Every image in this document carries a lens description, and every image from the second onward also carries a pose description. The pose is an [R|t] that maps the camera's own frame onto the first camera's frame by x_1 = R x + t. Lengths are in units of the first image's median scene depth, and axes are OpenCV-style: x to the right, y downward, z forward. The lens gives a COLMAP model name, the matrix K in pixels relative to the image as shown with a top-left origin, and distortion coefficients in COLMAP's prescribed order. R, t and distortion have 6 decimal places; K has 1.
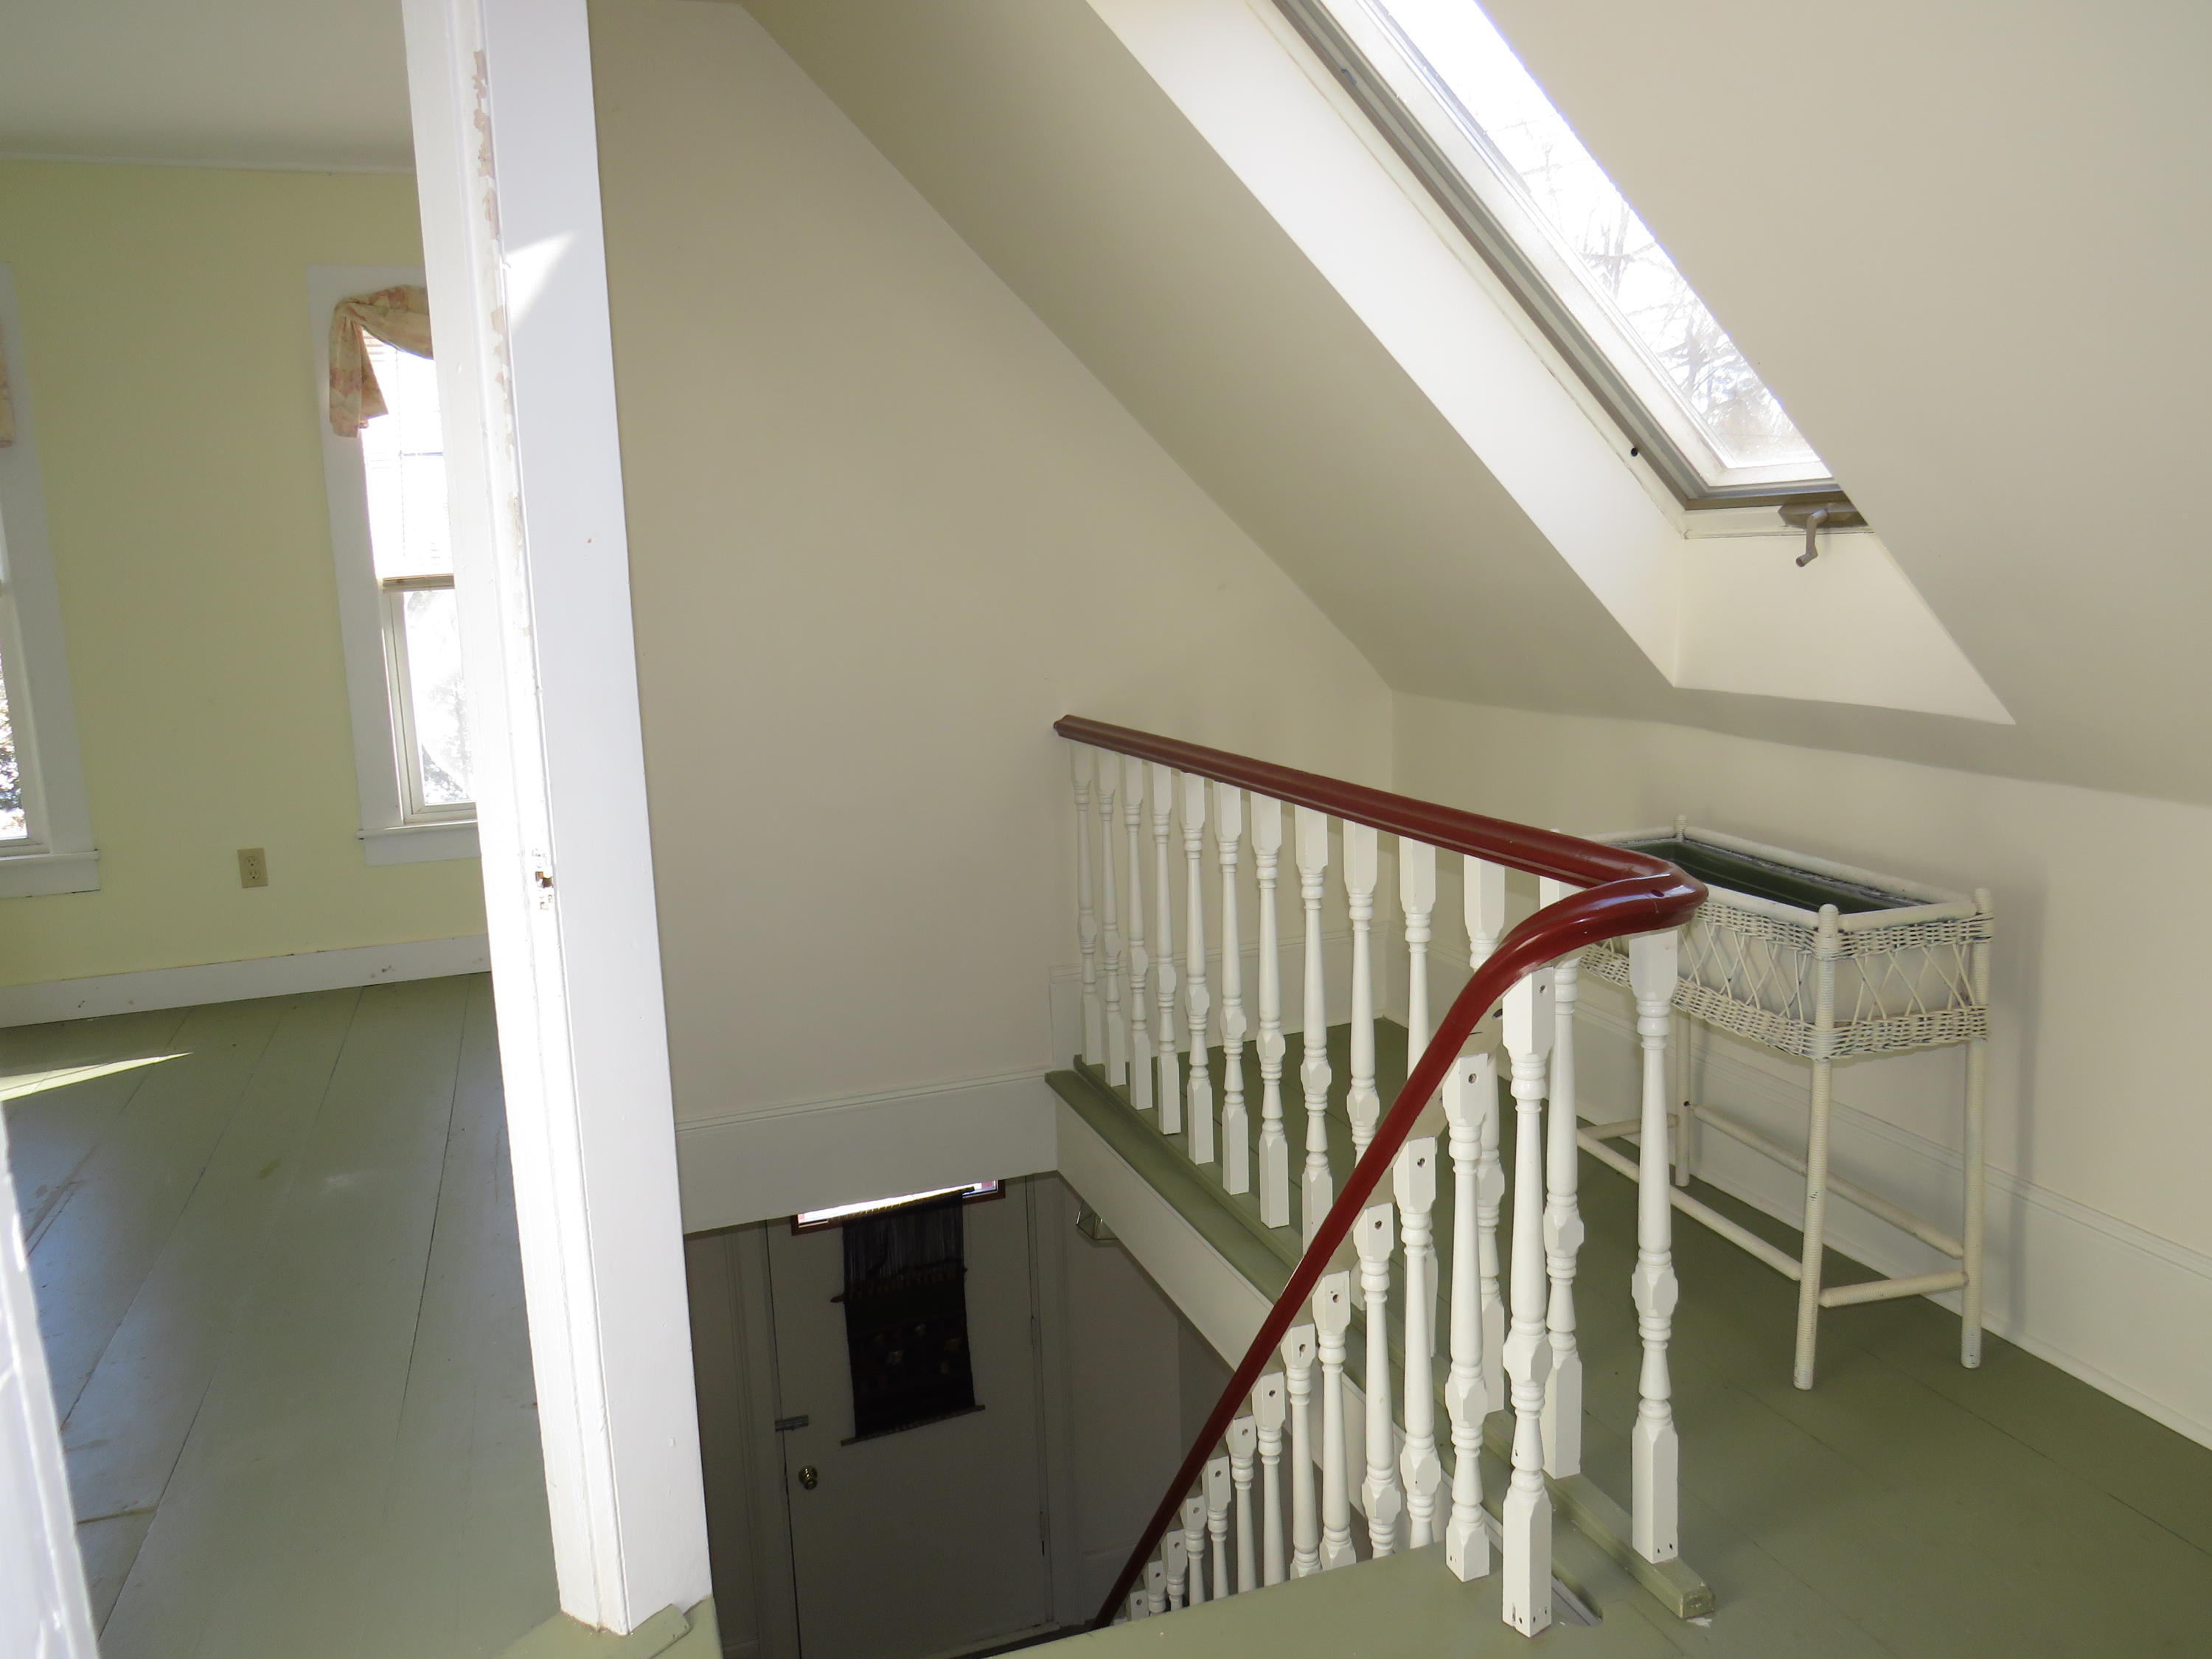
lens RADIAL K [[1581.0, 0, 1107.2], [0, 1581.0, 817.1], [0, 0, 1]] dist [-0.023254, -0.000532]
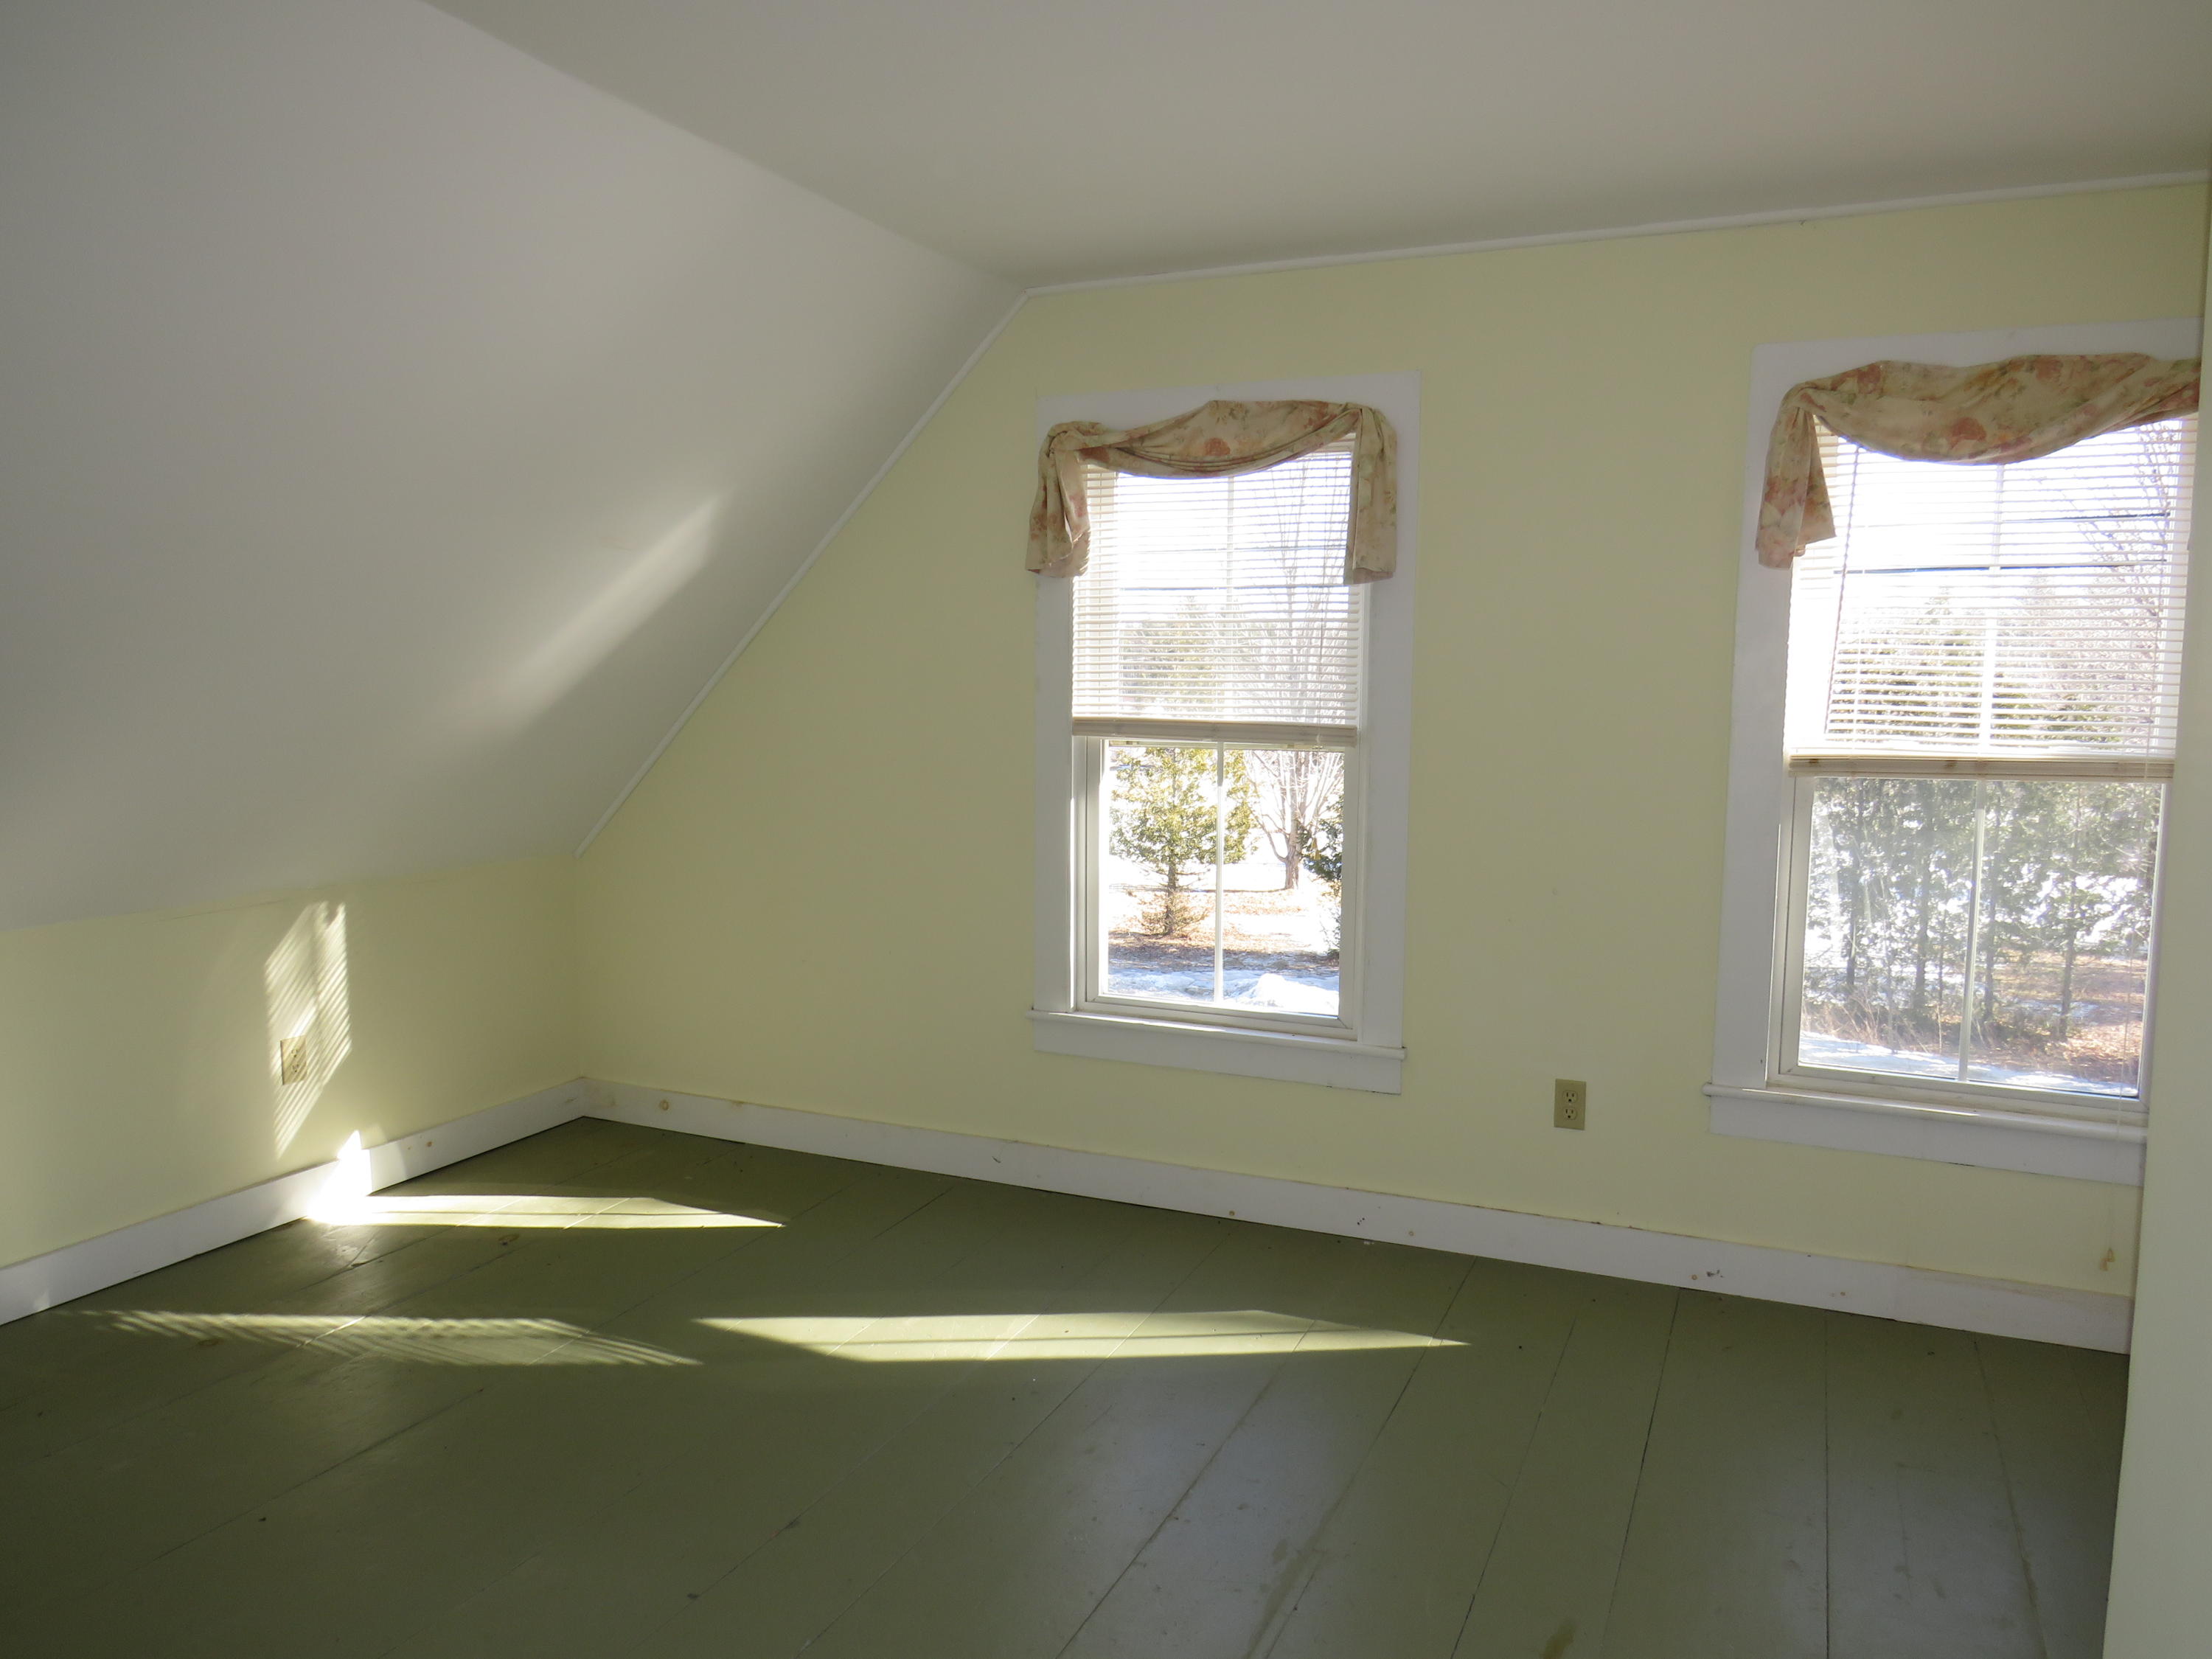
lens RADIAL K [[1581.0, 0, 1110.4], [0, 1581.0, 830.3], [0, 0, 1]] dist [-0.023254, -0.000532]
pose [[0.722144, 0.109471, -0.683025, -0.189019], [-0.151261, 0.988493, -0.001494, -0.070230], [0.675002, 0.104394, 0.730393, 0.255250]]
